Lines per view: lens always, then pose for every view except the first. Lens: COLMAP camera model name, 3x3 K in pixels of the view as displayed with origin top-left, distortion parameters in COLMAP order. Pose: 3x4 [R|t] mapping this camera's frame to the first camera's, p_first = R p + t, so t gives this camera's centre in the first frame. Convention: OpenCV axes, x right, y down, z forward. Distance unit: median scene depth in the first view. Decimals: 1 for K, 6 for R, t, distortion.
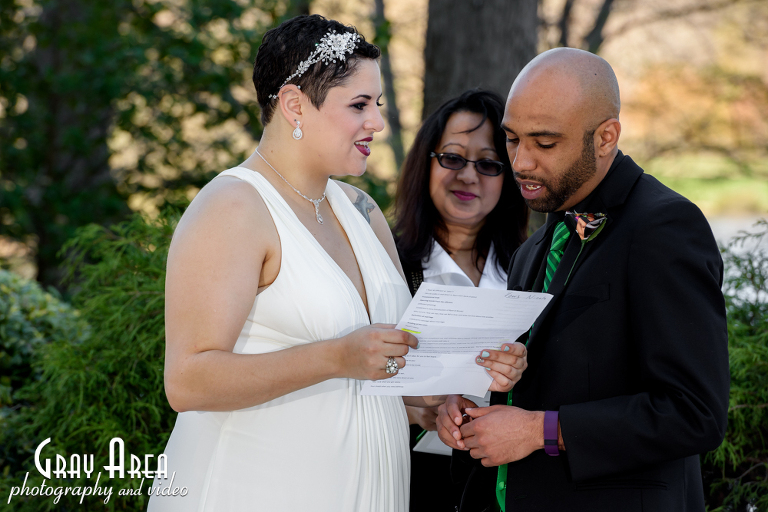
lens RADIAL K [[4421.2, 0, 384.0], [0, 4421.2, 256.0], [0, 0, 1]] dist [-0.097079, 1.207590]
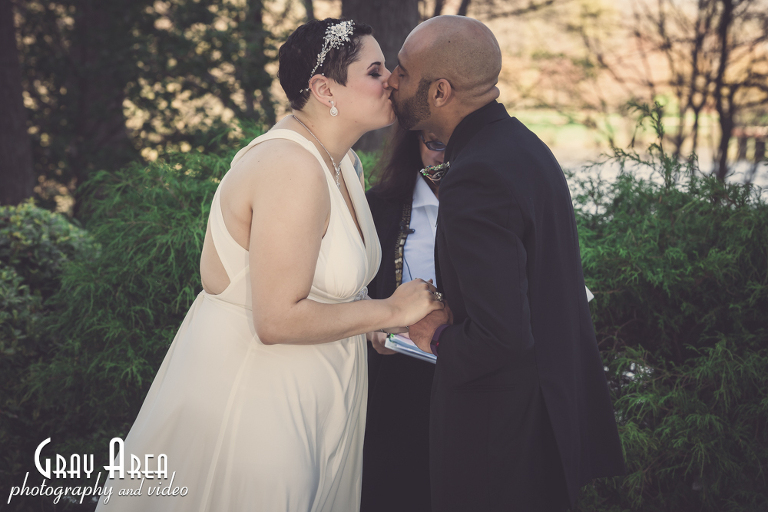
lens RADIAL K [[2883.9, 0, 384.0], [0, 2883.9, 256.0], [0, 0, 1]] dist [0.002198, -2.925923]
pose [[0.999272, -0.031937, 0.020859, 0.000123], [0.031407, 0.999187, 0.025279, -0.000842], [-0.021650, -0.024605, 0.999463, 0.130993]]
